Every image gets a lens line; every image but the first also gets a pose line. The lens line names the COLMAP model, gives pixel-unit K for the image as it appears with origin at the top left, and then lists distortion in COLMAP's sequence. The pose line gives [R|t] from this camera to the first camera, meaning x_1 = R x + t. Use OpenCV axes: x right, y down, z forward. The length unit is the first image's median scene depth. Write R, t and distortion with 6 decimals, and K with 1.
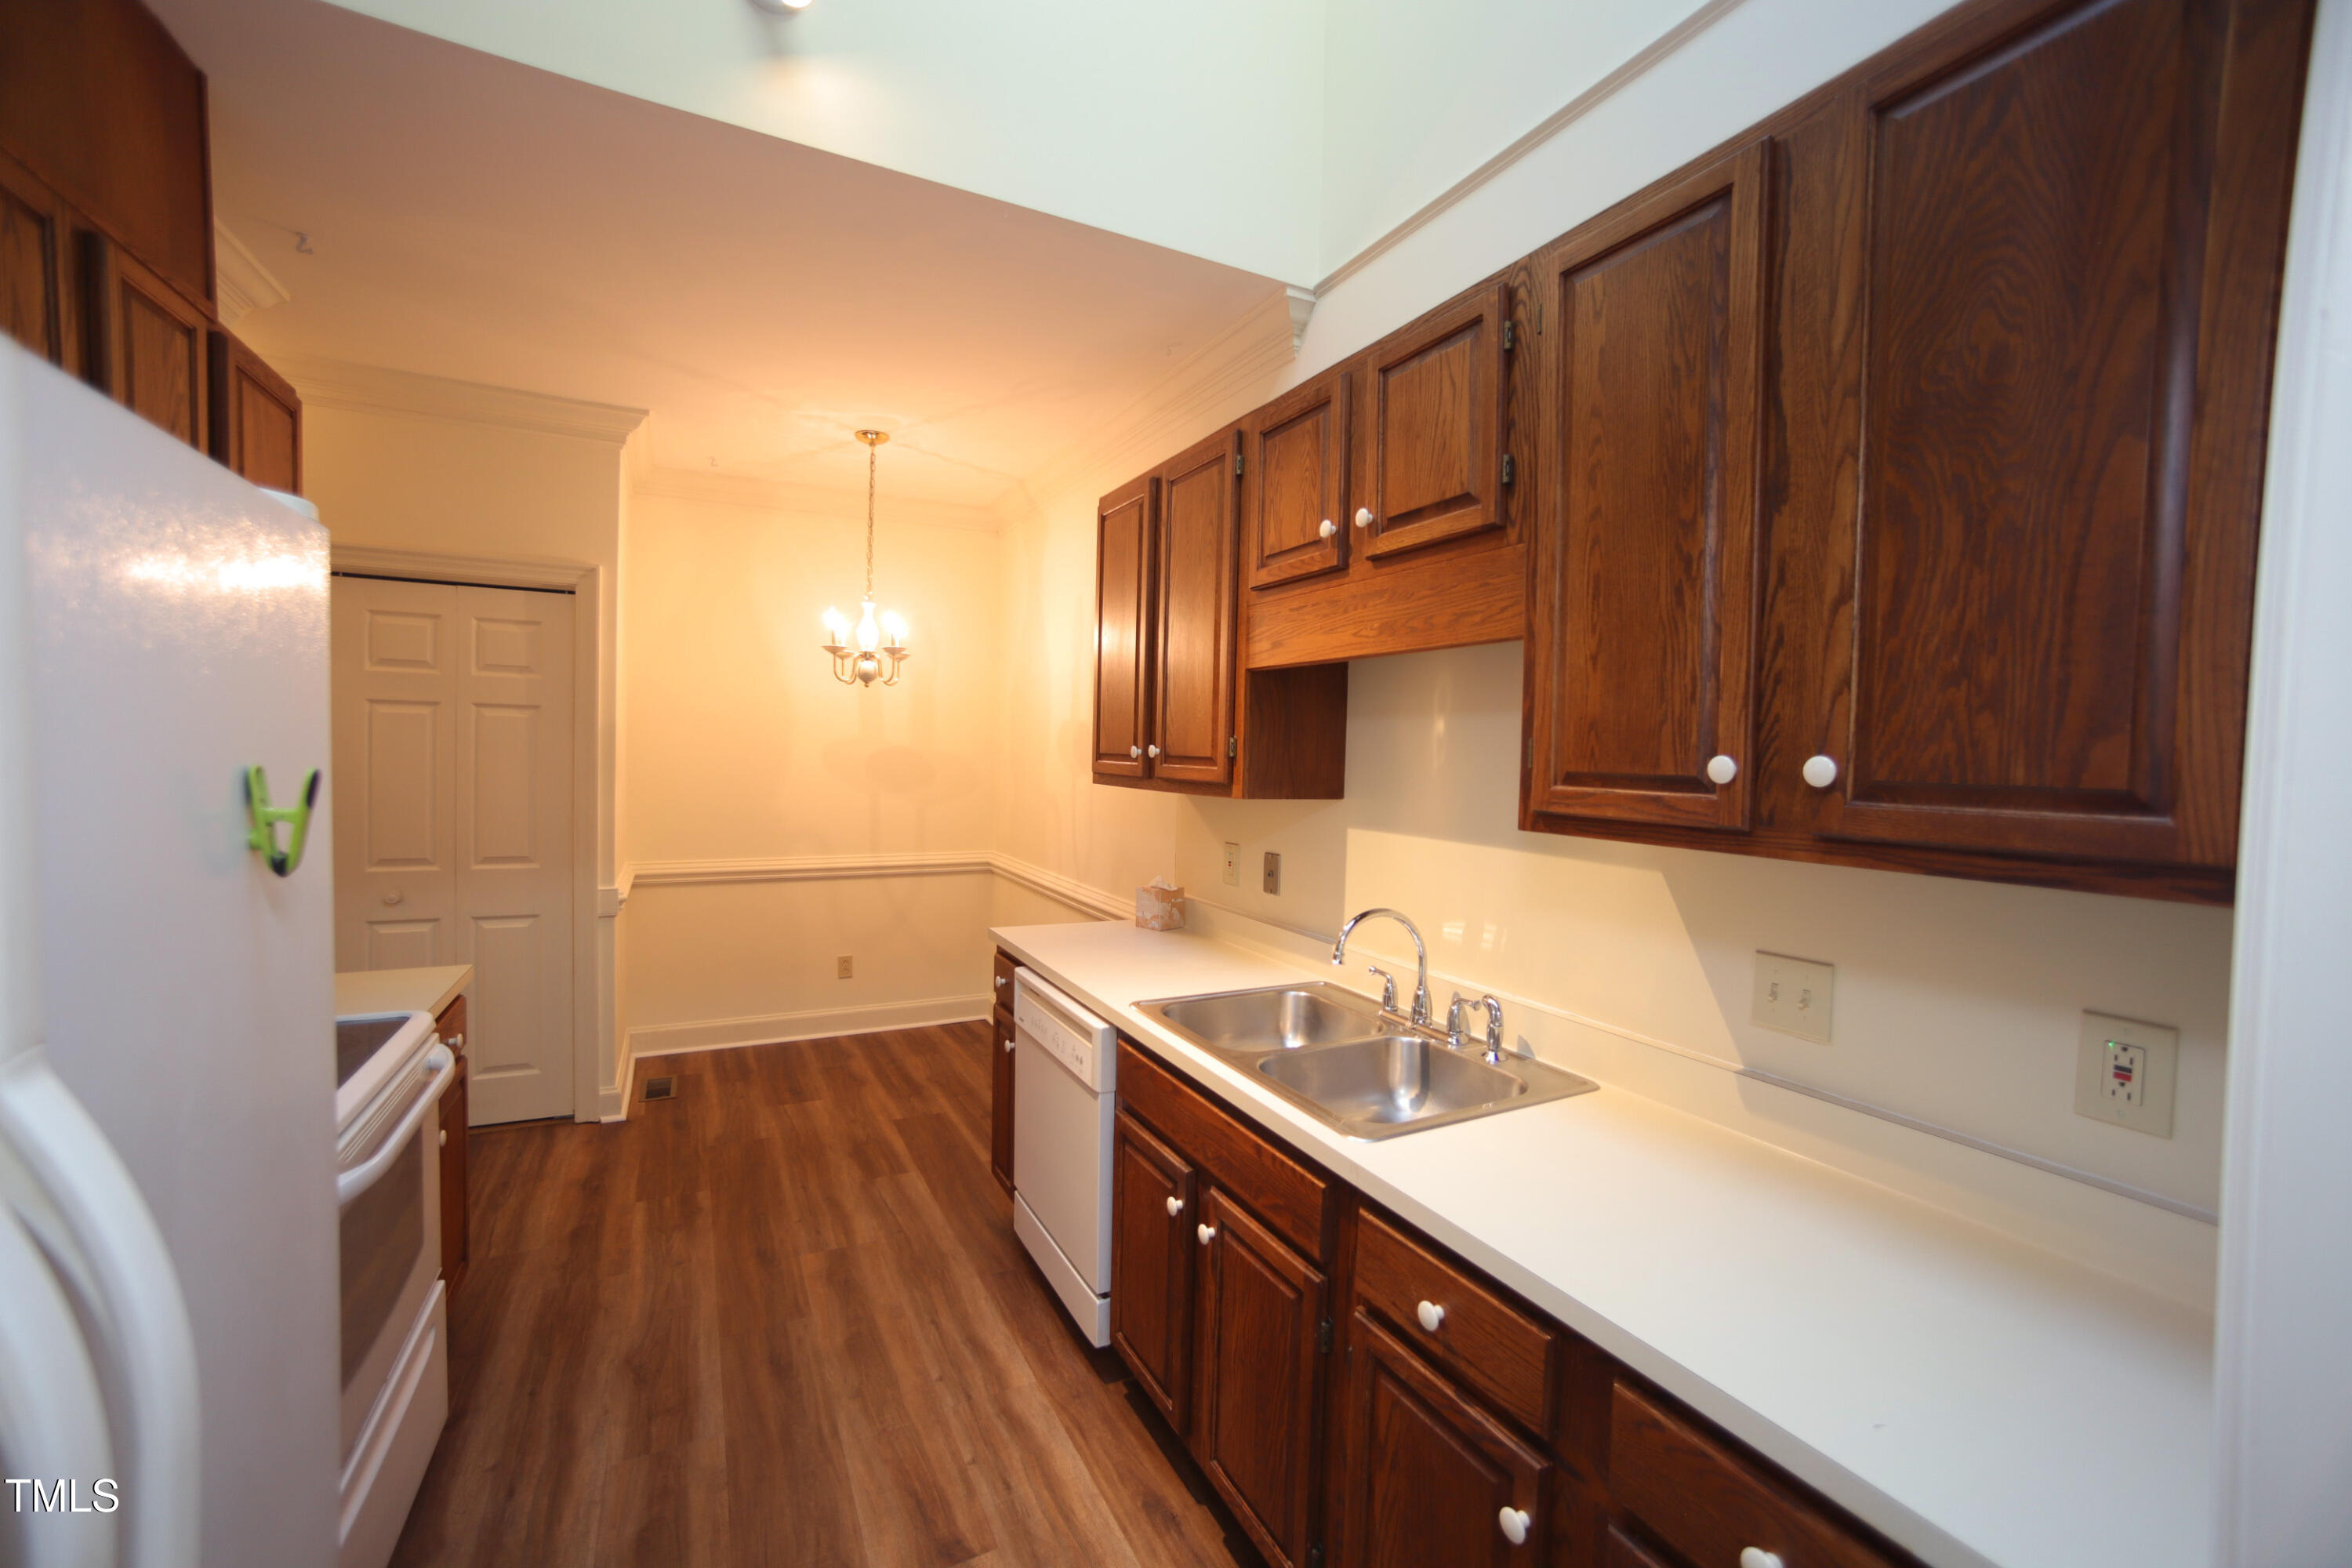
lens RADIAL K [[924.5, 0, 1169.9], [0, 924.5, 783.3], [0, 0, 1]] dist [-0.035562, 0.000426]
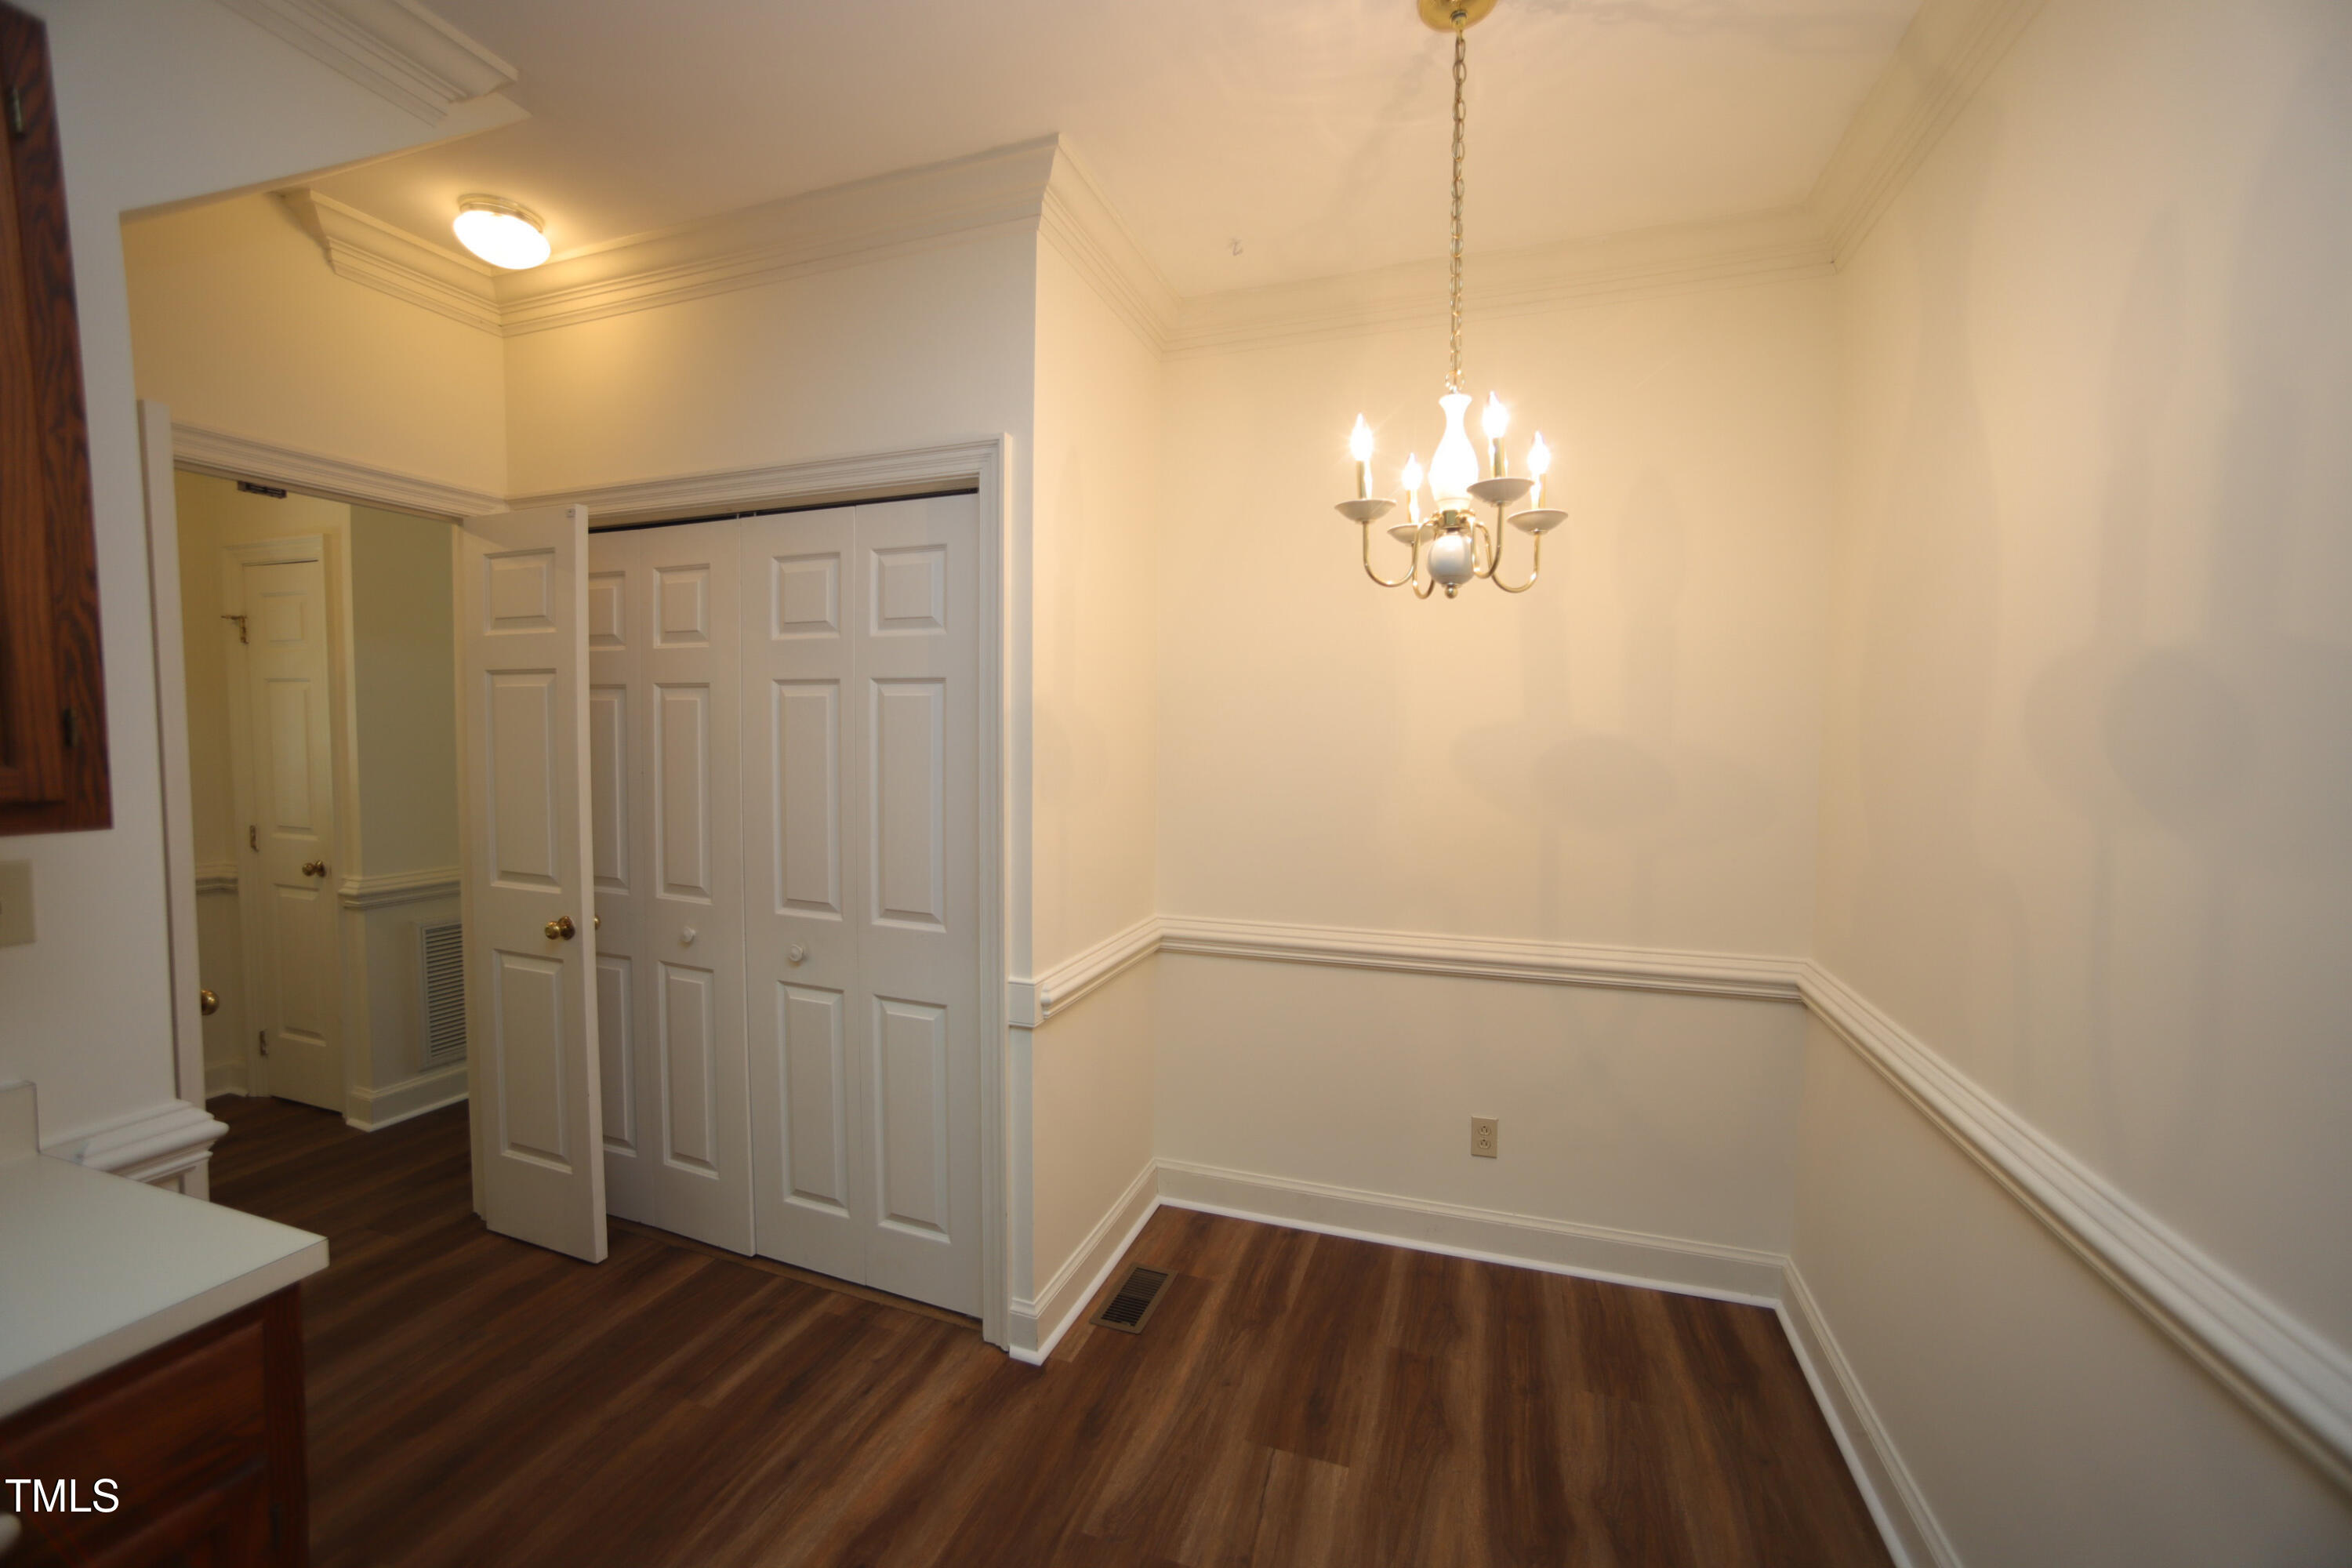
lens RADIAL K [[924.5, 0, 1169.9], [0, 924.5, 783.3], [0, 0, 1]] dist [-0.035562, 0.000426]
pose [[0.678319, 0.028122, -0.734229, -0.104368], [-0.021110, 0.999601, 0.018783, -0.025057], [0.734464, 0.002759, 0.678642, 0.615039]]
